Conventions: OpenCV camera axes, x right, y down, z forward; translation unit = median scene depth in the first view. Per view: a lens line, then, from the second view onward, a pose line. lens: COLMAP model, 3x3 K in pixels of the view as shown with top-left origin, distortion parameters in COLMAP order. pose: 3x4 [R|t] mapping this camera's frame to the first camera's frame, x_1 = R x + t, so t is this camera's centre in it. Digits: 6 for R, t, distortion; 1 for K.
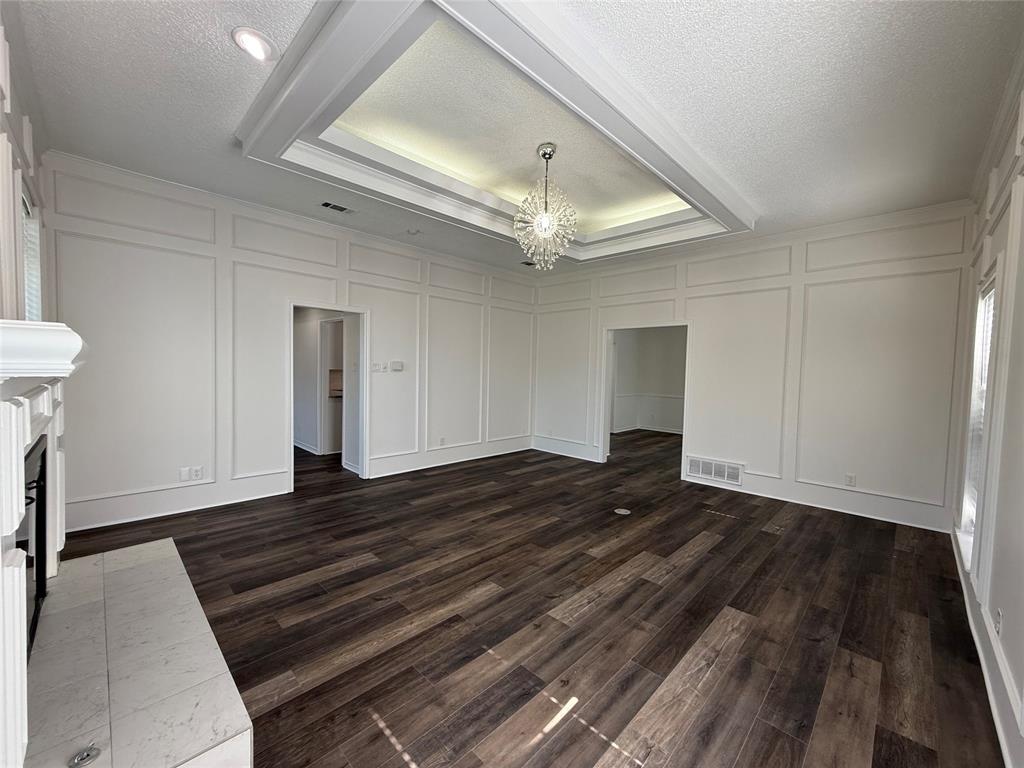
lens RADIAL K [[408.7, 0, 510.6], [0, 408.7, 387.8], [0, 0, 1]] dist [0.001508, -0.000474]
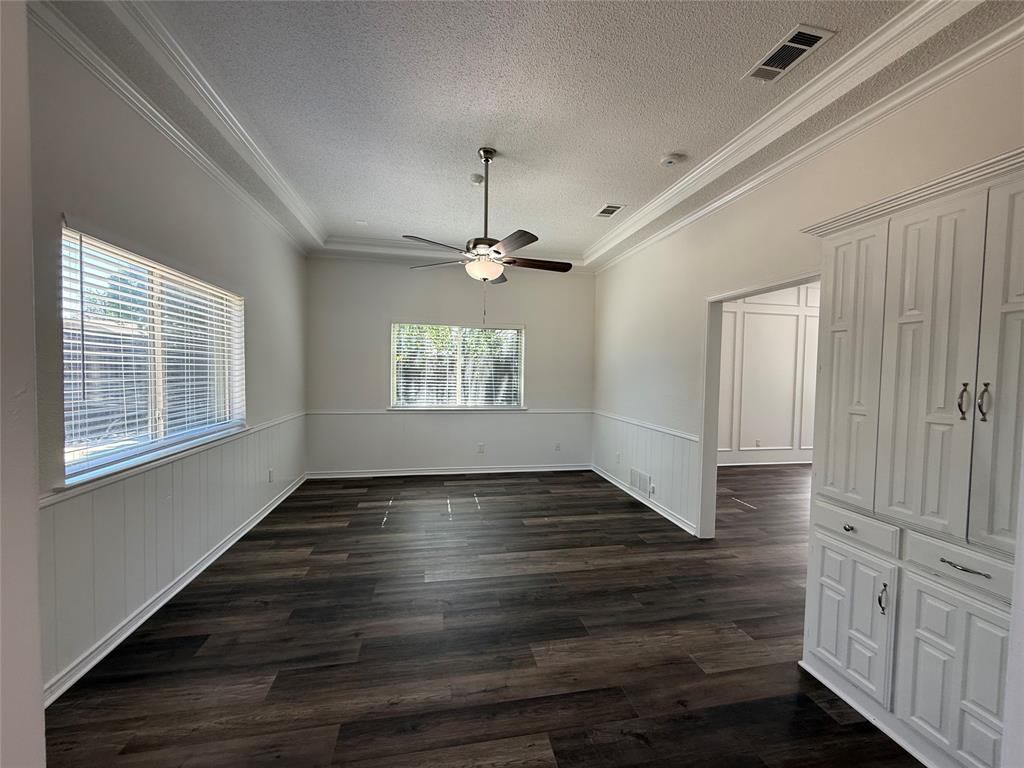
lens RADIAL K [[408.7, 0, 514.7], [0, 408.7, 384.5], [0, 0, 1]] dist [0.001508, -0.000474]
pose [[-0.828043, -0.062689, 0.557150, 0.558856], [-0.016792, 0.996057, 0.087117, -0.123891], [-0.560414, 0.062781, -0.825830, 2.890398]]
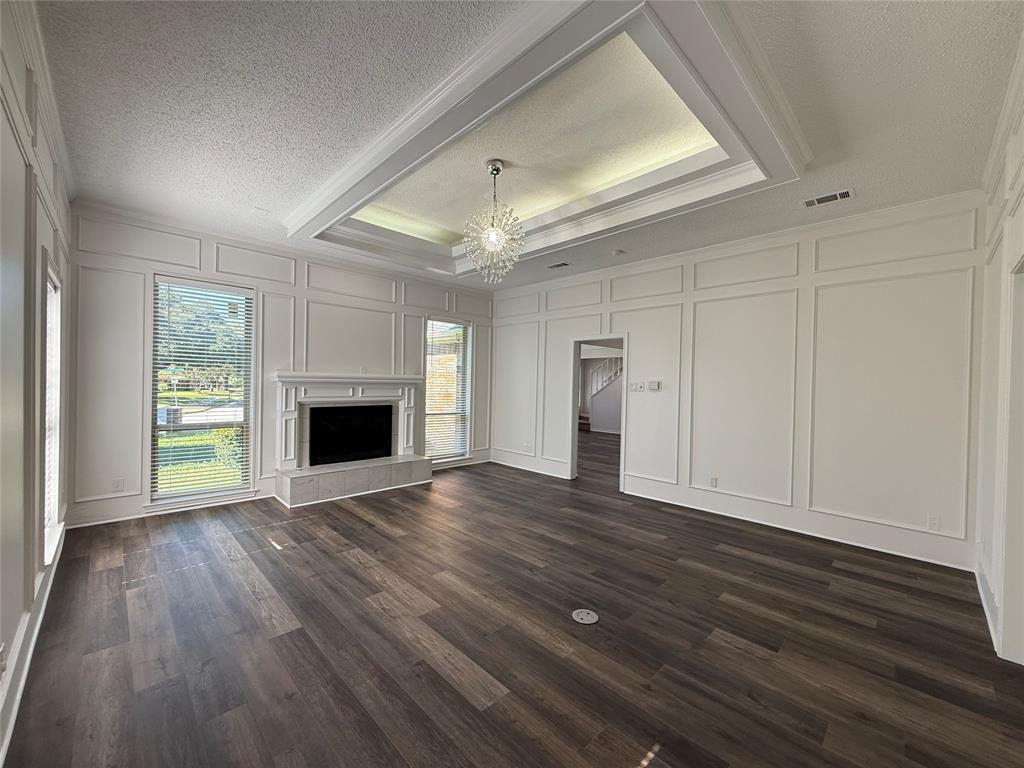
lens RADIAL K [[408.7, 0, 510.2], [0, 408.7, 384.8], [0, 0, 1]] dist [0.001508, -0.000474]
pose [[-0.017571, -0.020629, -0.999633, 1.132132], [-0.067301, 0.997544, -0.019403, -0.022365], [0.997578, 0.066936, -0.018916, 1.125814]]
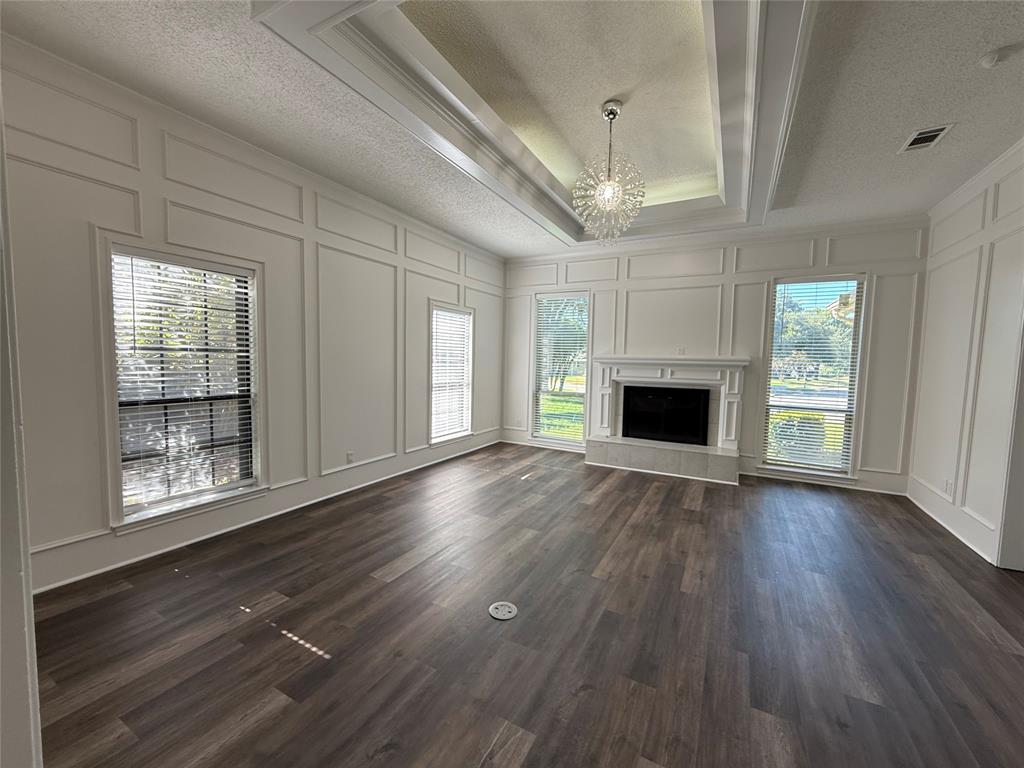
lens RADIAL K [[408.7, 0, 510.5], [0, 408.7, 386.4], [0, 0, 1]] dist [0.001508, -0.000474]
pose [[-0.961159, -0.028092, -0.274562, 0.542553], [-0.059147, 0.992660, 0.105489, -0.070059], [0.269584, 0.117632, -0.955765, 1.912658]]
